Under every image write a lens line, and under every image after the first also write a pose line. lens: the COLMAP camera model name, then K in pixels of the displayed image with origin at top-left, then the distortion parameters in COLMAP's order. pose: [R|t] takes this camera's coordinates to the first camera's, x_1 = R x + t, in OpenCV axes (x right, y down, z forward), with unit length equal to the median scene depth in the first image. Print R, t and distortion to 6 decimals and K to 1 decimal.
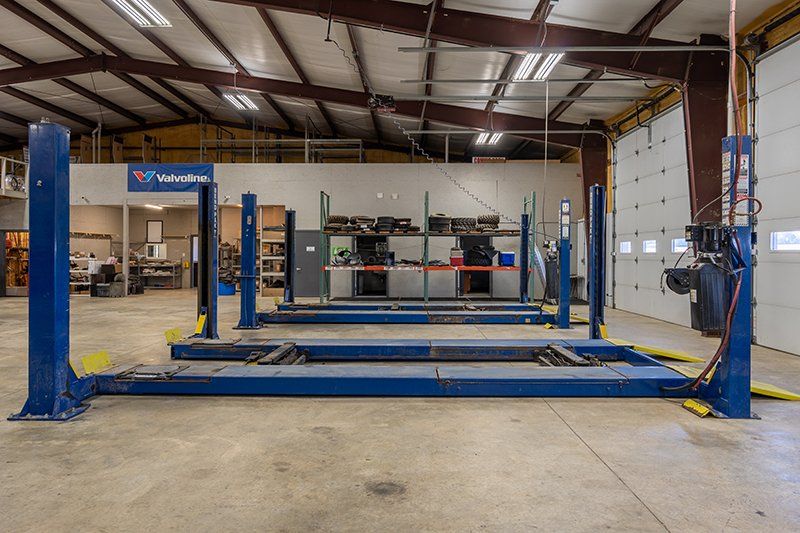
lens RADIAL K [[576.8, 0, 400.5], [0, 576.8, 253.0], [0, 0, 1]] dist [0.010750, 0.000050]
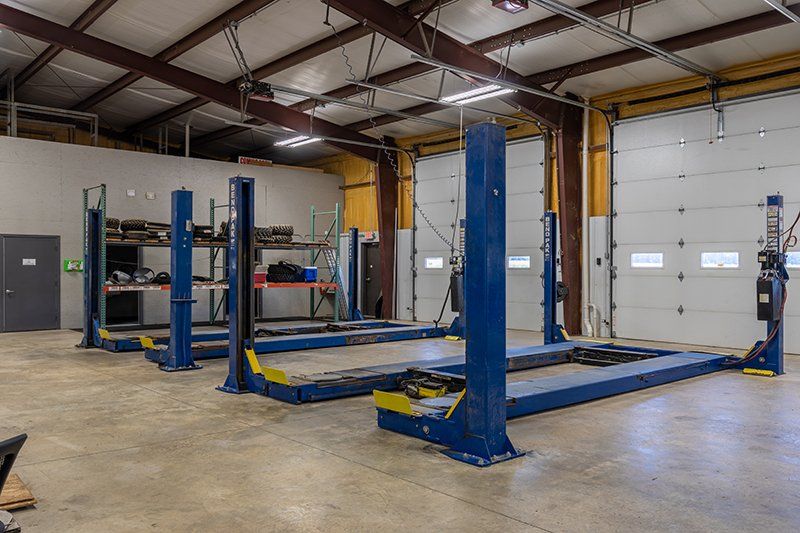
lens RADIAL K [[677.3, 0, 402.7], [0, 677.3, 268.4], [0, 0, 1]] dist [-0.008925, -0.006200]
pose [[0.737628, 0.000061, 0.675208, -0.740154], [-0.002356, 0.999994, 0.002483, -0.003855], [-0.675203, -0.003422, 0.737624, 0.176248]]
